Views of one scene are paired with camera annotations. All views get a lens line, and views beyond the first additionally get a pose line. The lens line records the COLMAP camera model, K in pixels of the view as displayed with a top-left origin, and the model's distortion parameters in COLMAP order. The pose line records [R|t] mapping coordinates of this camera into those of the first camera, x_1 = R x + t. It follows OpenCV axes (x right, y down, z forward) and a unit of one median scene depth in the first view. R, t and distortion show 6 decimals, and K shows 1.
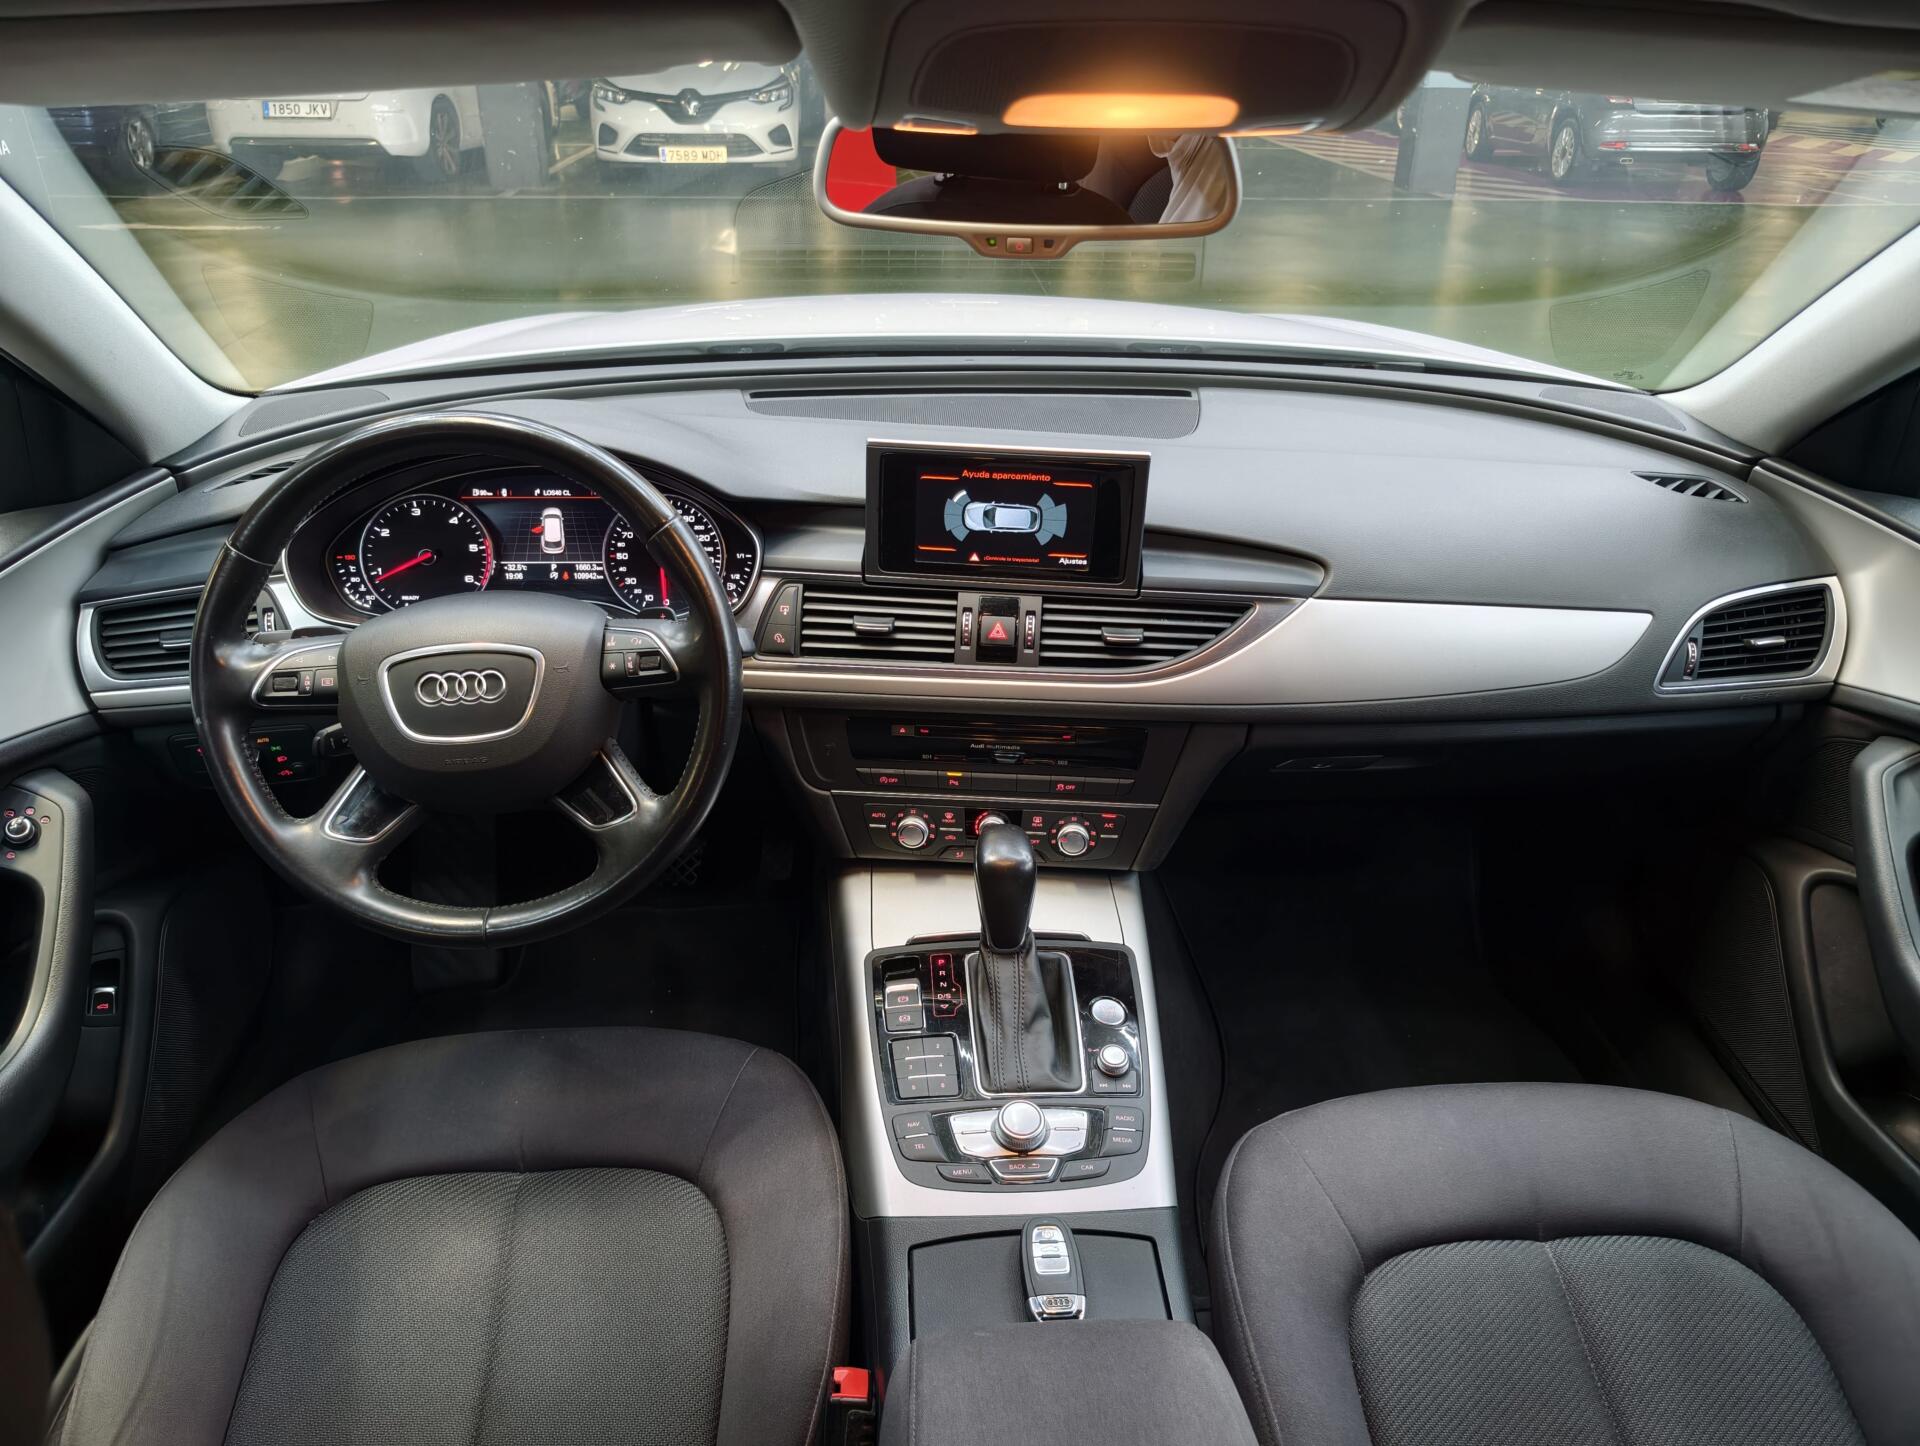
lens RADIAL K [[1285.3, 0, 959.0], [0, 1285.3, 694.6], [0, 0, 1]] dist [0.000152, 0.000170]
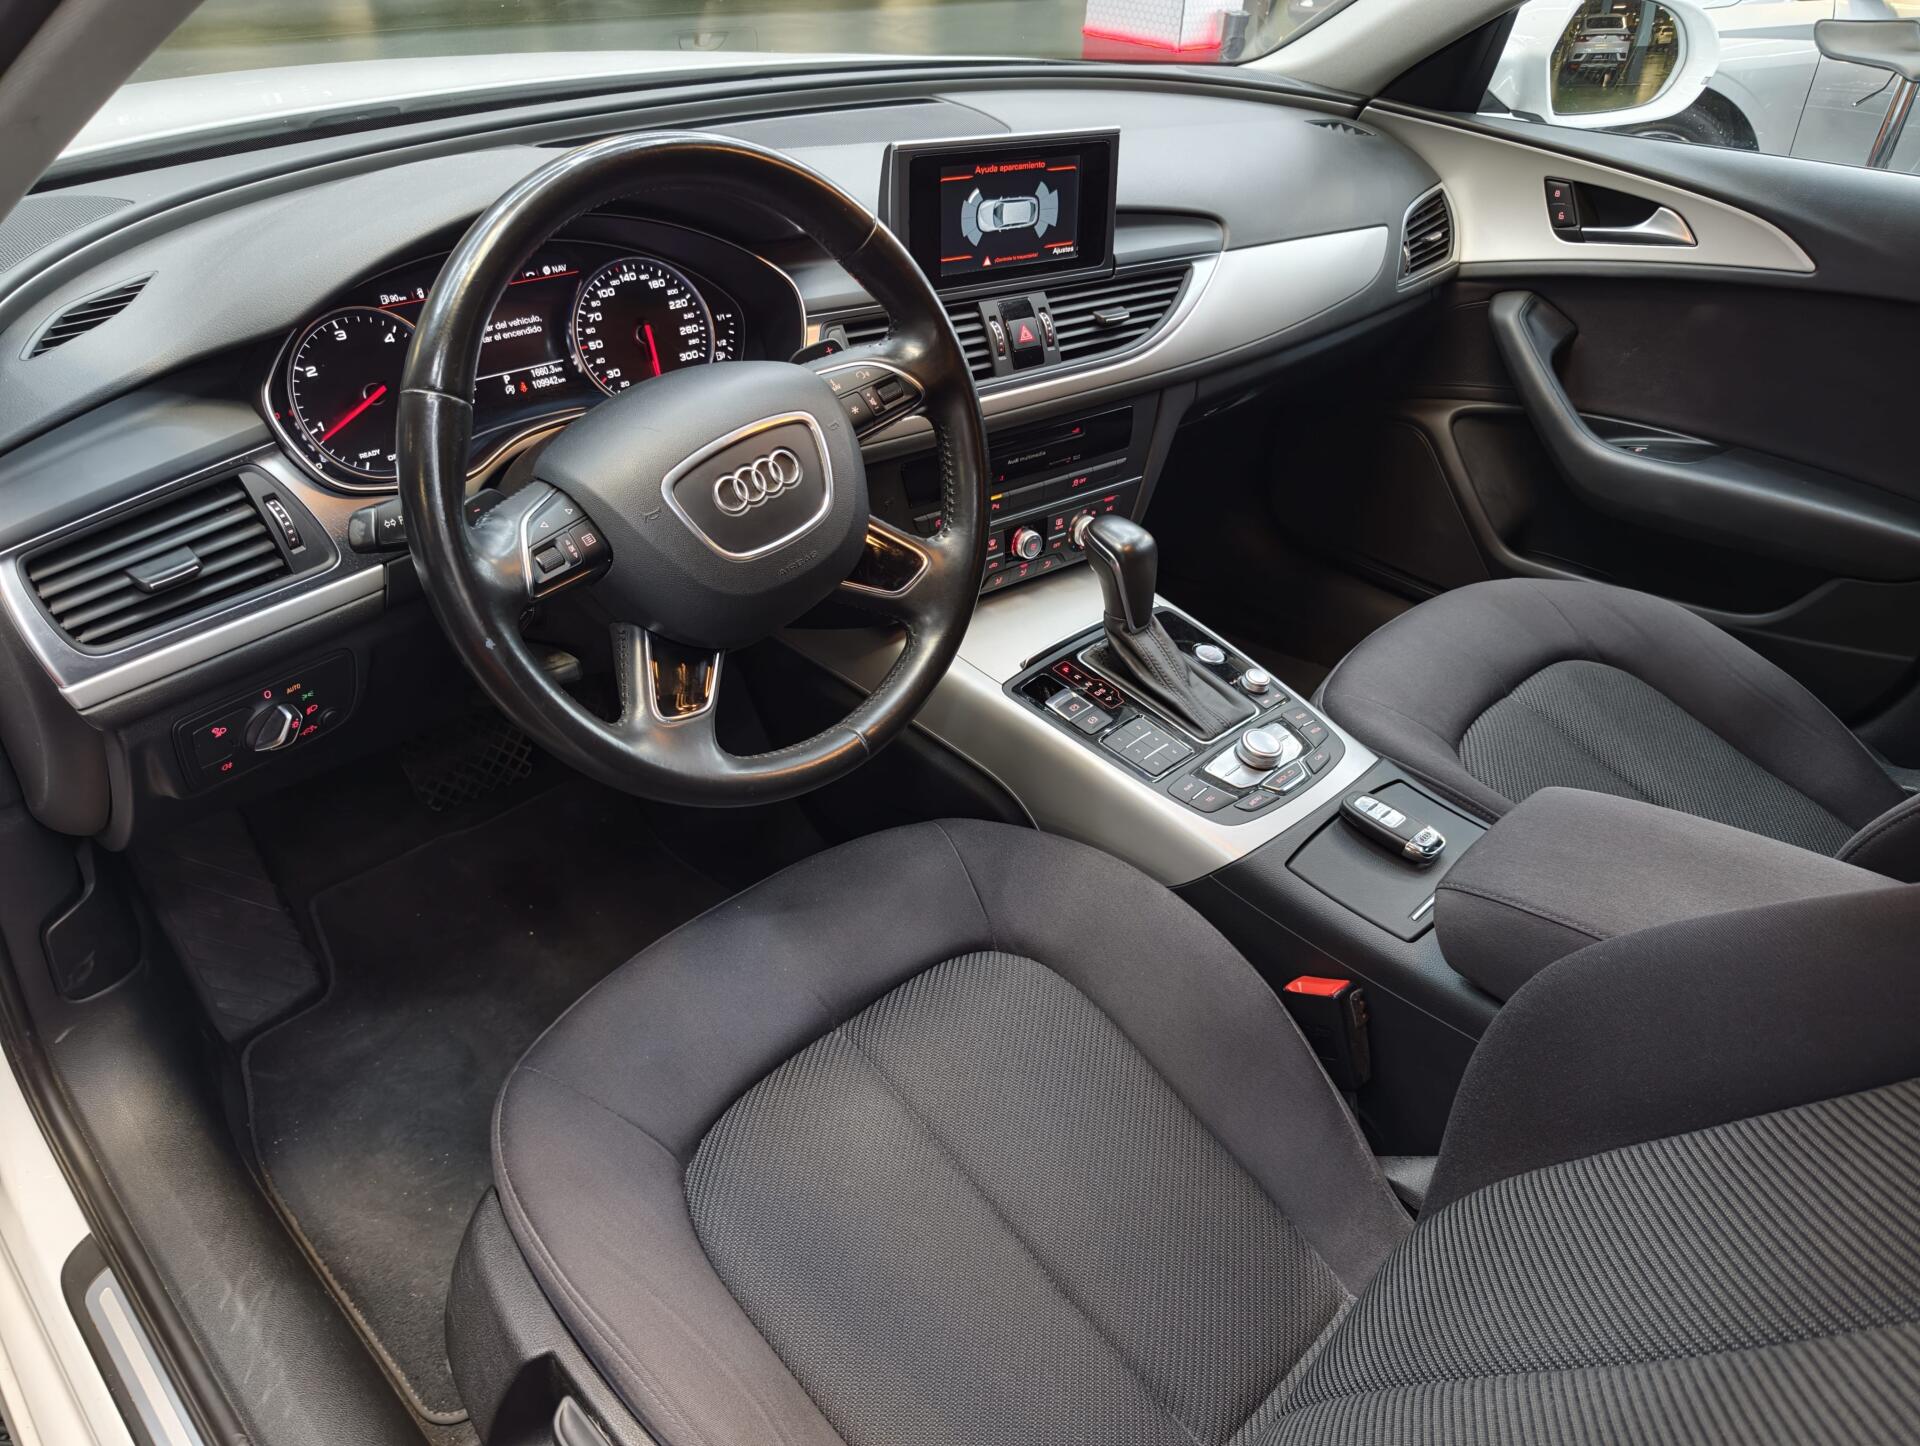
lens RADIAL K [[1335.6, 0, 960.0], [0, 1335.6, 723.0], [0, 0, 1]] dist [-0.015429, 0.004087]
pose [[0.775036, -0.346649, 0.528350, -0.651667], [0.263453, 0.937230, 0.228455, -0.016370], [-0.574380, -0.037866, 0.817713, 0.179761]]
